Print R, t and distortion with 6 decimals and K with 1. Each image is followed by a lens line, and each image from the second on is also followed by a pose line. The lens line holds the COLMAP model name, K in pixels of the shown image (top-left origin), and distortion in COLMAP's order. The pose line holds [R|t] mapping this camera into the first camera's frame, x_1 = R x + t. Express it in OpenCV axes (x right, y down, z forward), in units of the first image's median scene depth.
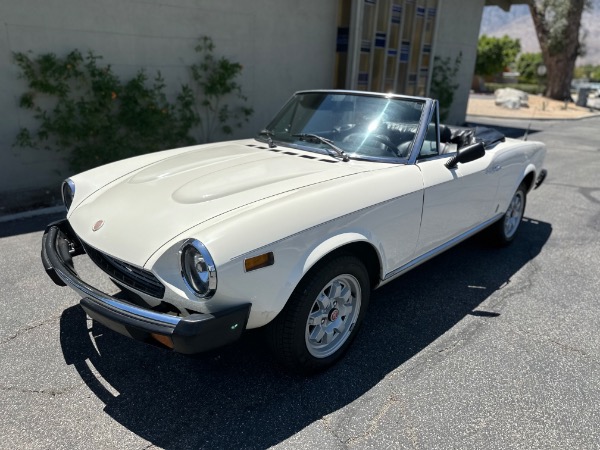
lens RADIAL K [[425.8, 0, 306.3], [0, 425.8, 227.2], [0, 0, 1]] dist [0.008766, -0.020270]
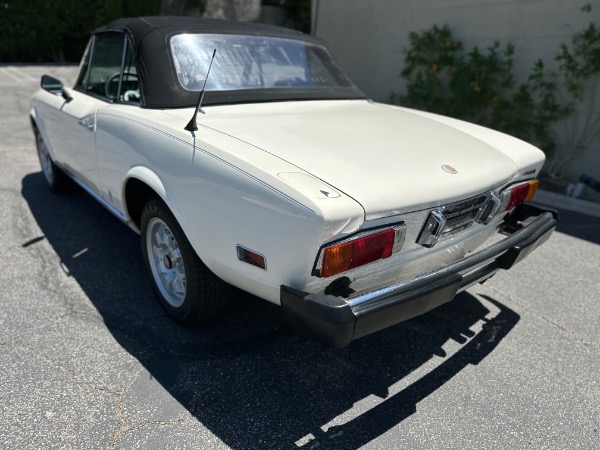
lens RADIAL K [[425.8, 0, 303.5], [0, 425.8, 232.8], [0, 0, 1]] dist [0.008766, -0.020270]
pose [[-0.115361, 0.345941, -0.931137, 0.574721], [-0.360124, 0.859056, 0.363777, -0.189611], [0.925744, 0.377290, 0.025480, 0.694047]]
